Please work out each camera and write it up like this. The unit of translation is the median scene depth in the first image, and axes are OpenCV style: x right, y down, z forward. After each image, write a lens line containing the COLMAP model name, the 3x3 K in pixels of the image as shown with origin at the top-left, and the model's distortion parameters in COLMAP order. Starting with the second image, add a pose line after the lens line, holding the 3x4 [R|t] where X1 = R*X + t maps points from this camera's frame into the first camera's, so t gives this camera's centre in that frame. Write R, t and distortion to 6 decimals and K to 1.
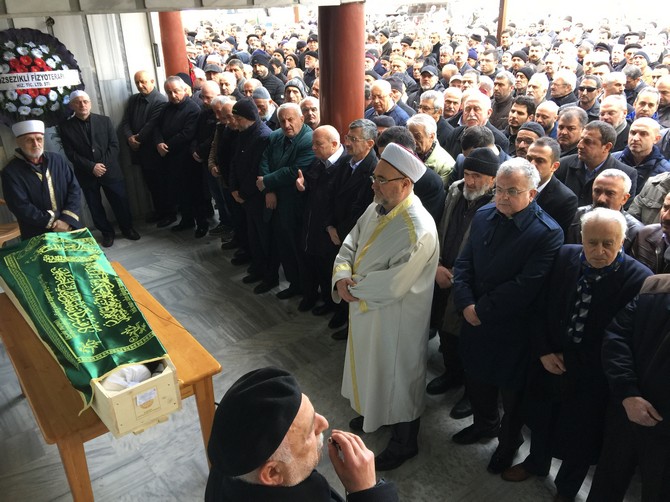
lens RADIAL K [[568.1, 0, 335.0], [0, 568.1, 222.0], [0, 0, 1]] dist [0.109748, -0.153226]
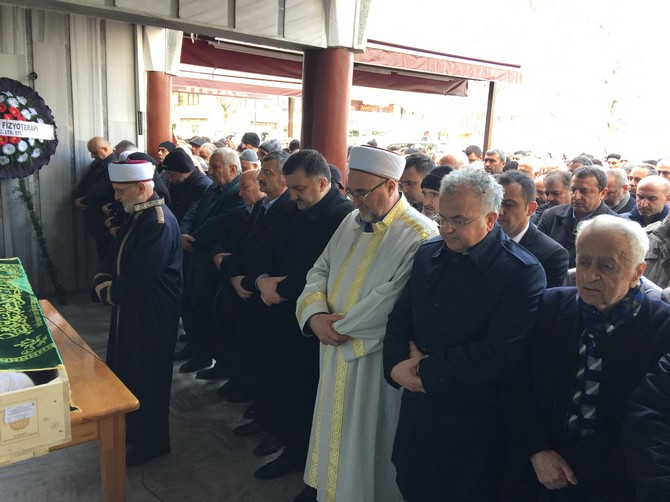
lens RADIAL K [[559.1, 0, 328.0], [0, 559.1, 238.0], [0, 0, 1]] dist [0.084448, -0.133275]
pose [[0.997958, 0.063498, 0.006887, 0.028901], [-0.060644, 0.975857, -0.209822, 0.153594], [-0.020044, 0.208976, 0.977715, 0.179528]]
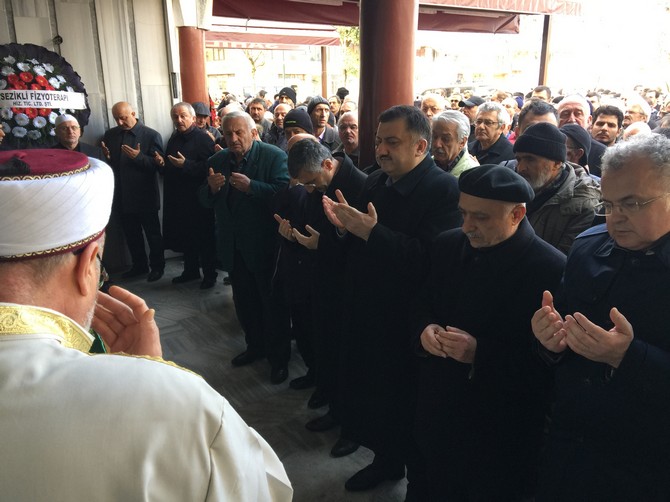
lens RADIAL K [[559.3, 0, 331.0], [0, 559.3, 241.7], [0, 0, 1]] dist [0.099246, -0.160337]
pose [[0.998871, 0.021971, -0.042108, -0.036142], [-0.026803, 0.992669, -0.117857, 0.098907], [0.039210, 0.118852, 0.992137, 0.287827]]
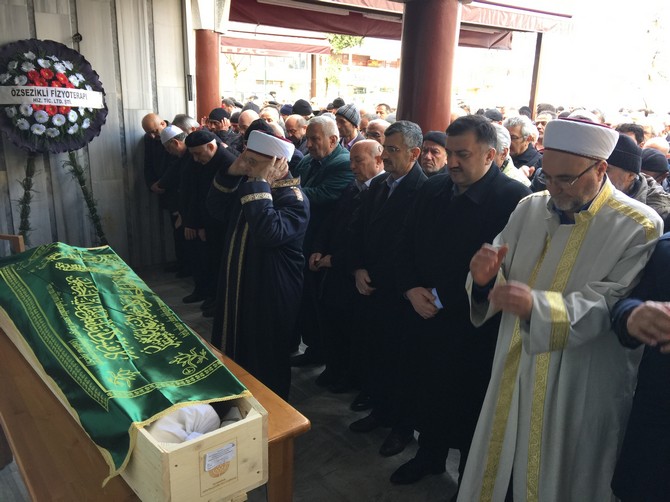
lens RADIAL K [[559.3, 0, 331.0], [0, 559.3, 241.7], [0, 0, 1]] dist [0.099246, -0.160337]
pose [[0.999006, 0.042563, 0.013234, -0.163544], [-0.040427, 0.990271, -0.133148, 0.110579], [-0.018773, 0.132480, 0.991008, 0.272966]]
